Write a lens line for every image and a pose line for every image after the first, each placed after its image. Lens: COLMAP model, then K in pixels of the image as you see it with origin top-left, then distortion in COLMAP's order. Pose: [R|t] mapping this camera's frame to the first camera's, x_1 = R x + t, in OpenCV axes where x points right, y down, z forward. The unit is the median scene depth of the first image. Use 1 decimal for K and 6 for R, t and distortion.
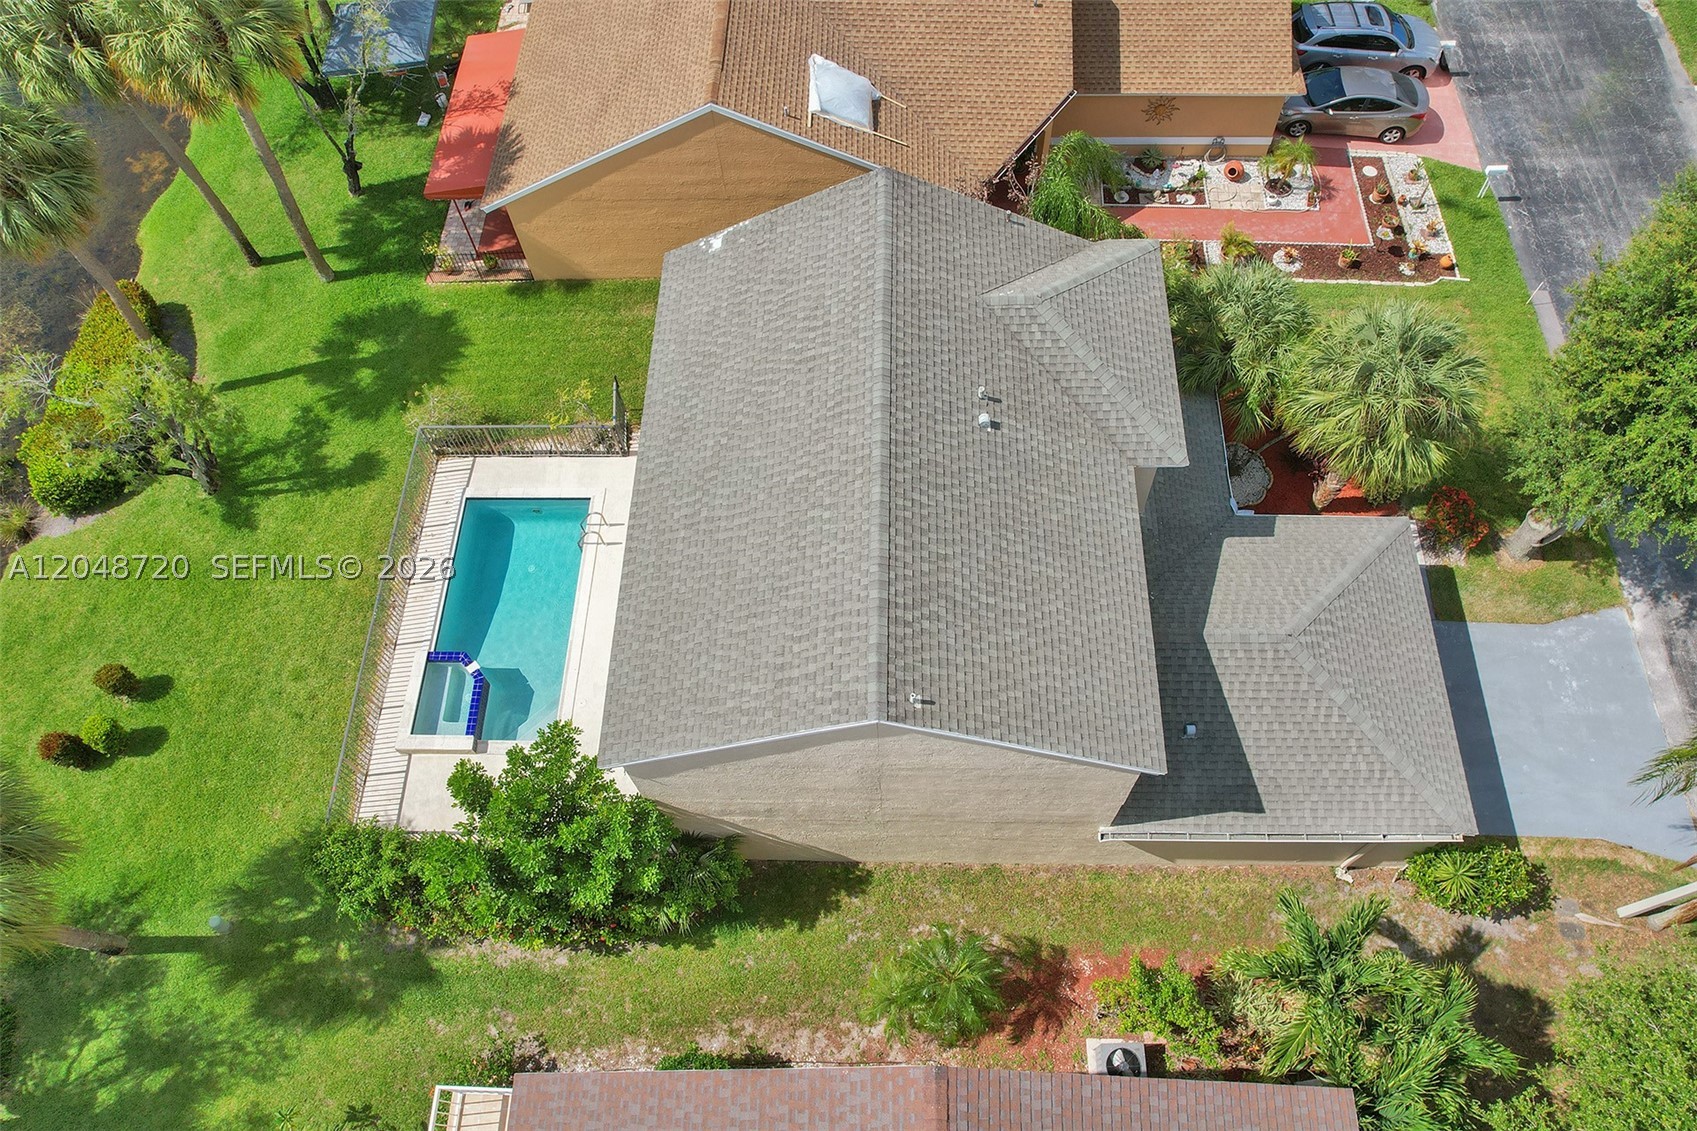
lens RADIAL K [[1192.3, 0, 857.8], [0, 1192.3, 561.7], [0, 0, 1]] dist [-0.096398, 0.095557]
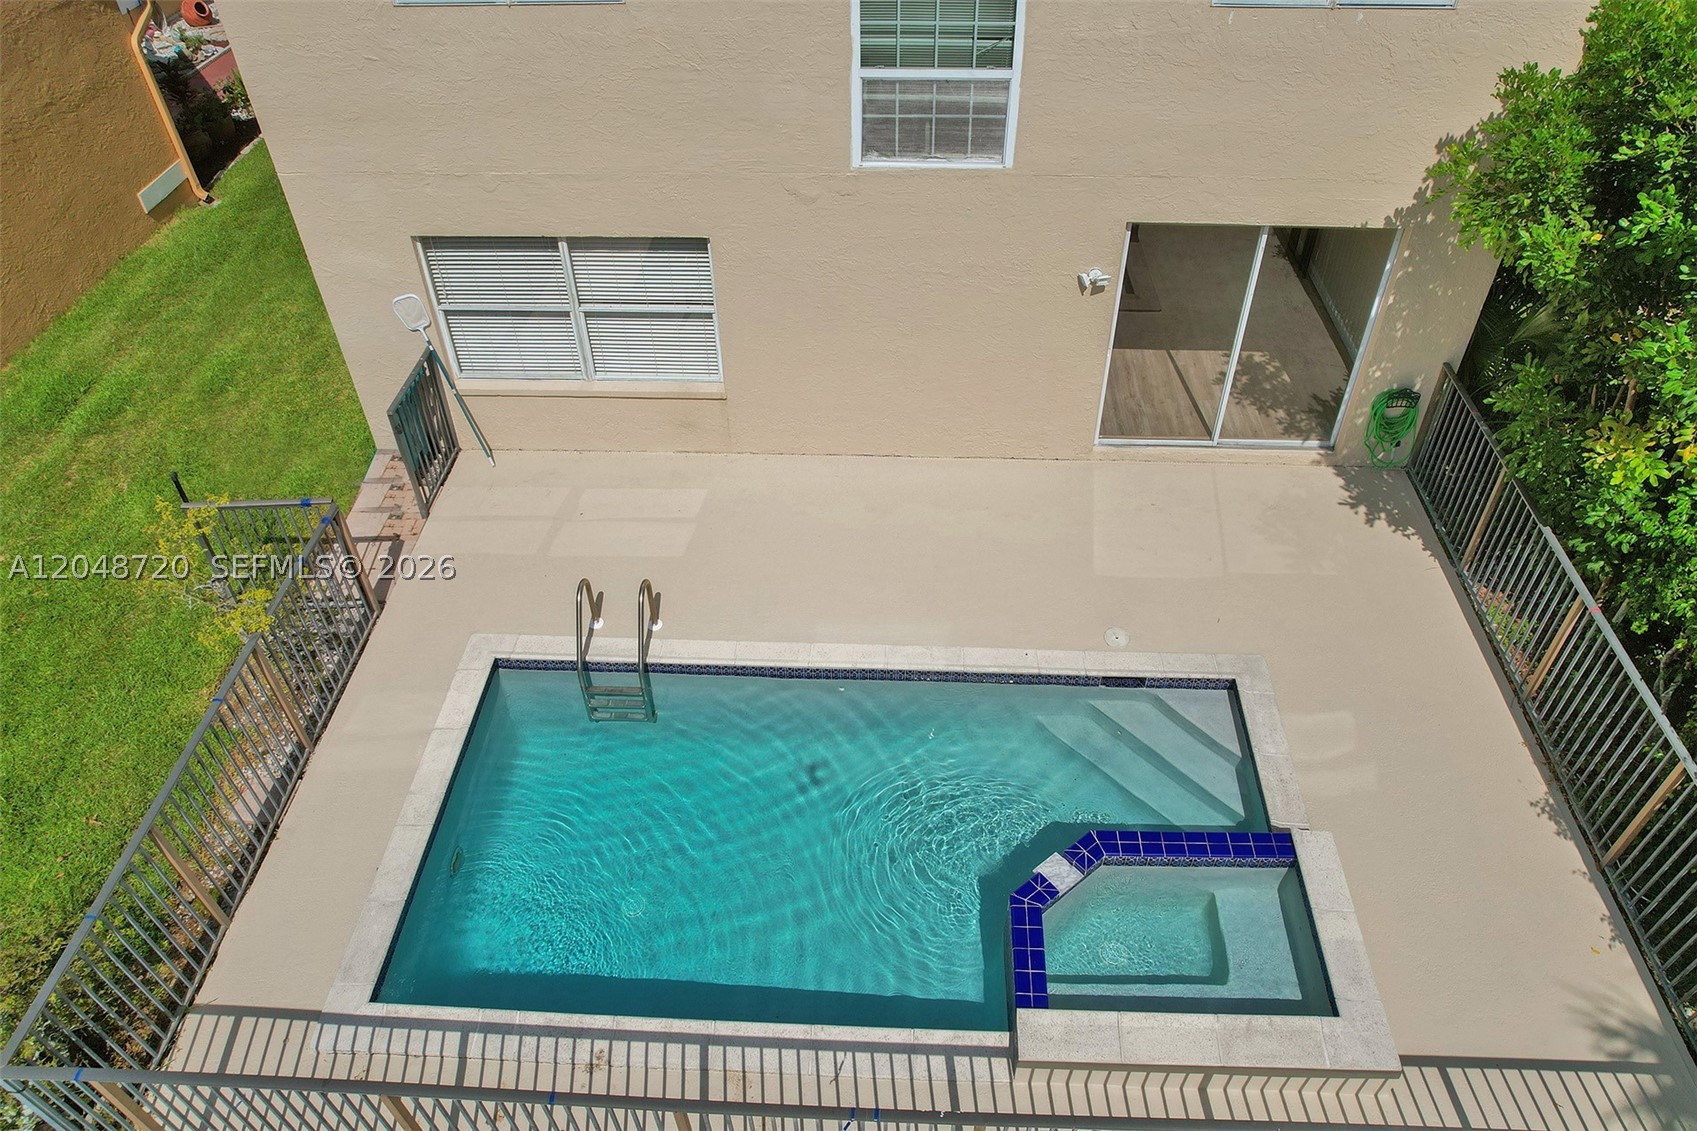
lens RADIAL K [[1151.2, 0, 848.5], [0, 1151.2, 565.5], [0, 0, 1]] dist [-0.071843, 0.072041]
pose [[0.027090, -0.651122, 0.758489, -0.465895], [0.882937, 0.371357, 0.287256, -0.069376], [-0.468709, 0.661917, 0.584960, 0.737459]]
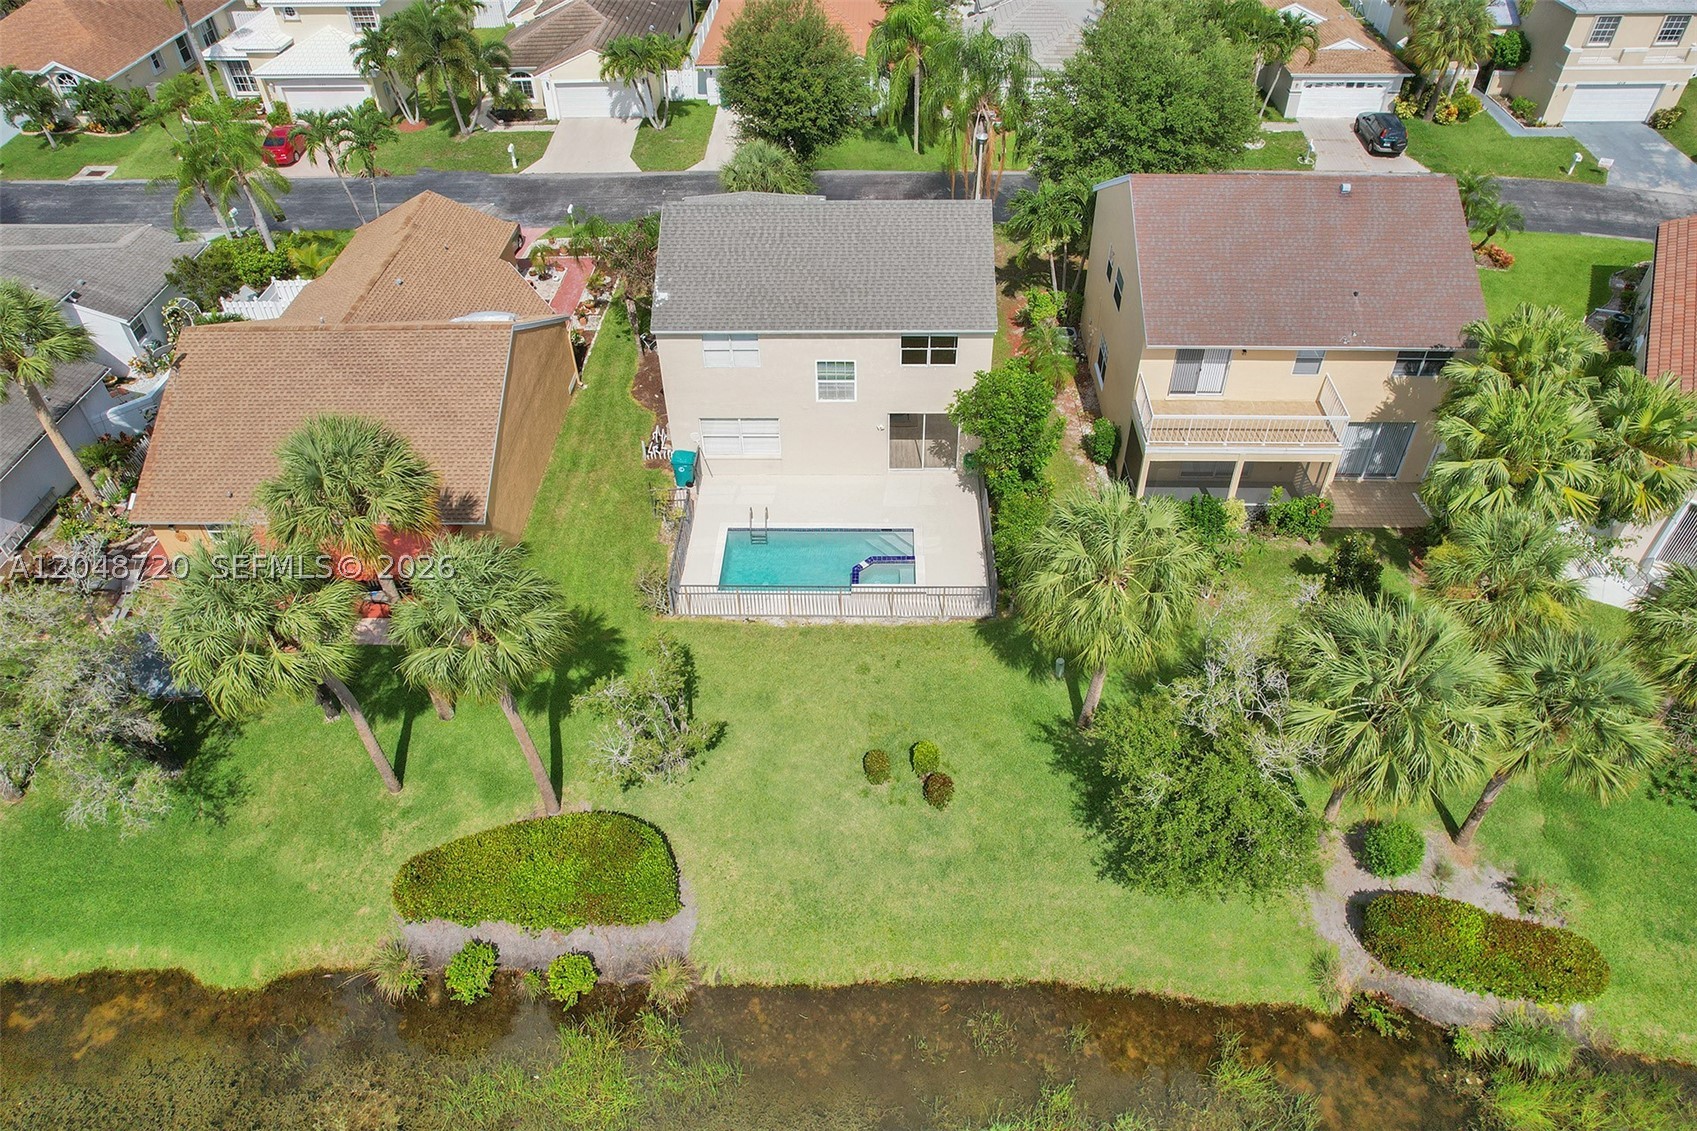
lens RADIAL K [[1156.8, 0, 854.2], [0, 1156.8, 565.5], [0, 0, 1]] dist [-0.050057, 0.002507]
pose [[-0.001424, -0.640711, 0.767781, -1.295976], [0.885090, 0.356532, 0.299167, -0.312947], [-0.465418, 0.679981, 0.566579, 0.198450]]
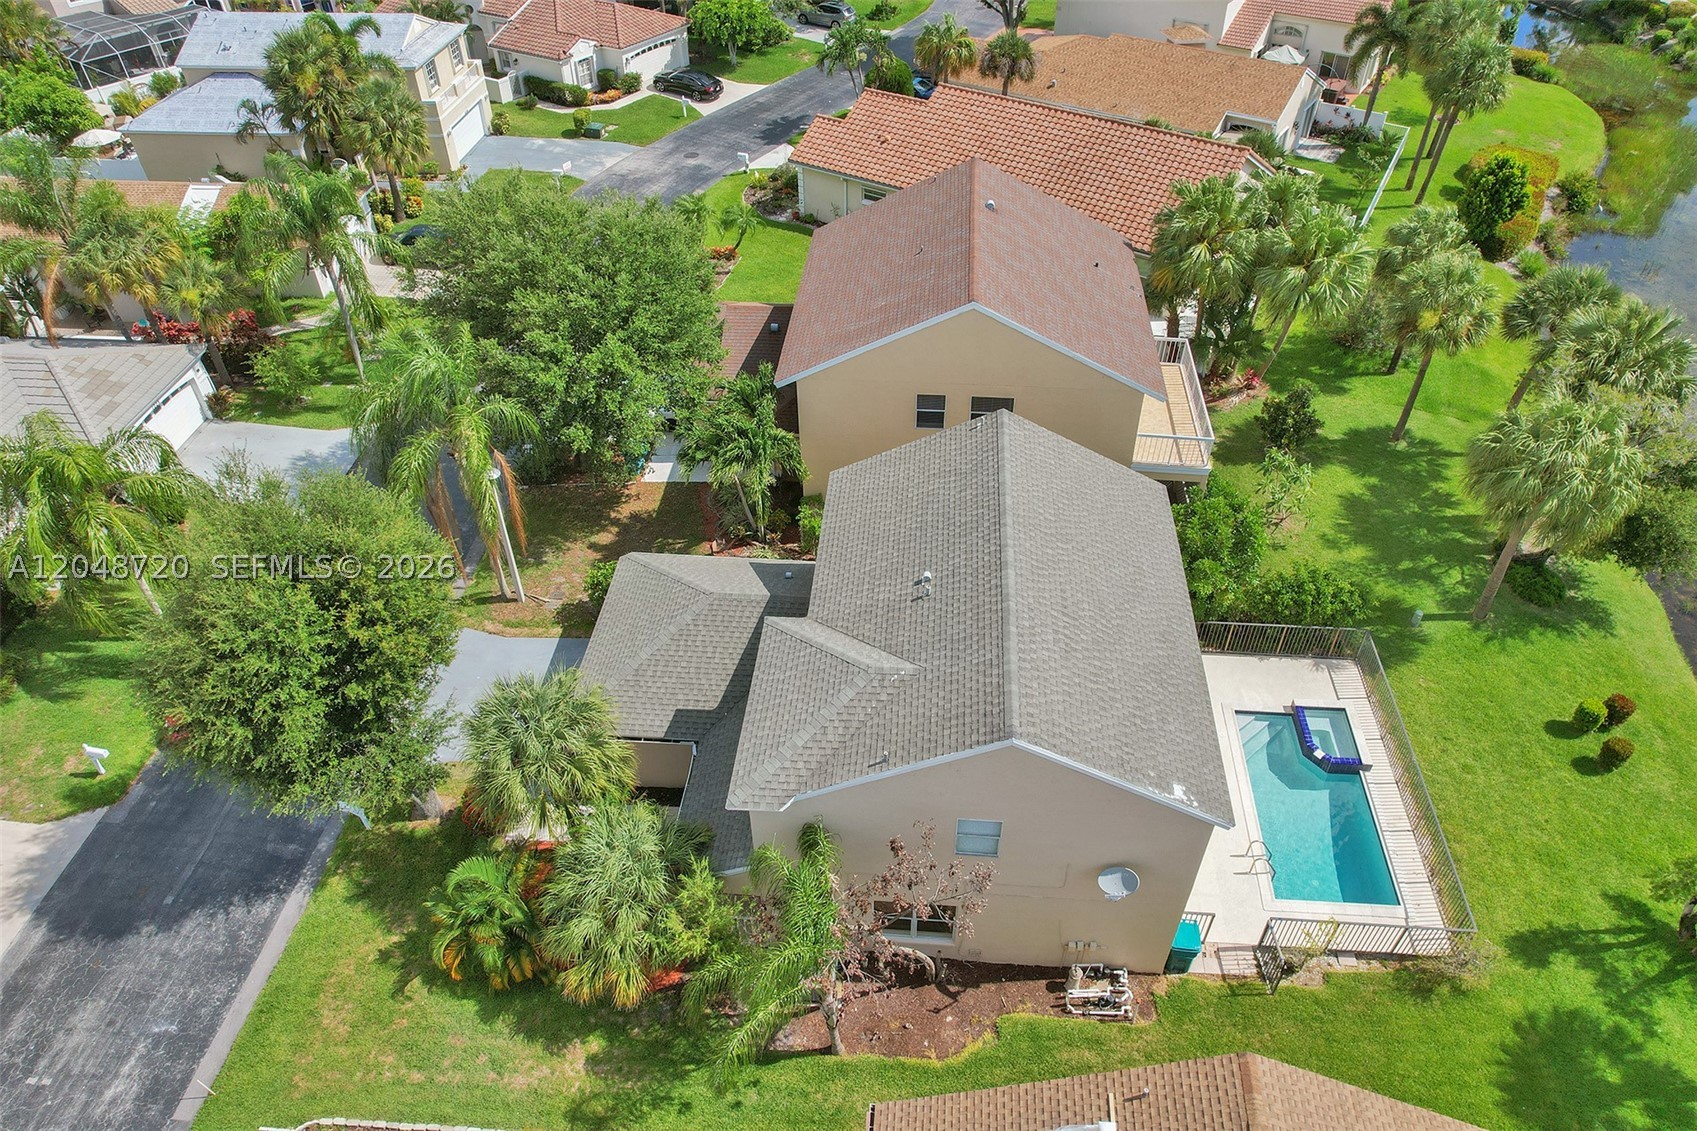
lens RADIAL K [[1132.7, 0, 854.5], [0, 1132.7, 565.0], [0, 0, 1]] dist [-0.071984, 0.057946]
pose [[-0.997592, -0.008136, 0.068881, 0.074071], [0.068998, -0.217840, 0.973542, -0.961673], [0.007084, 0.975950, 0.217877, 0.507045]]
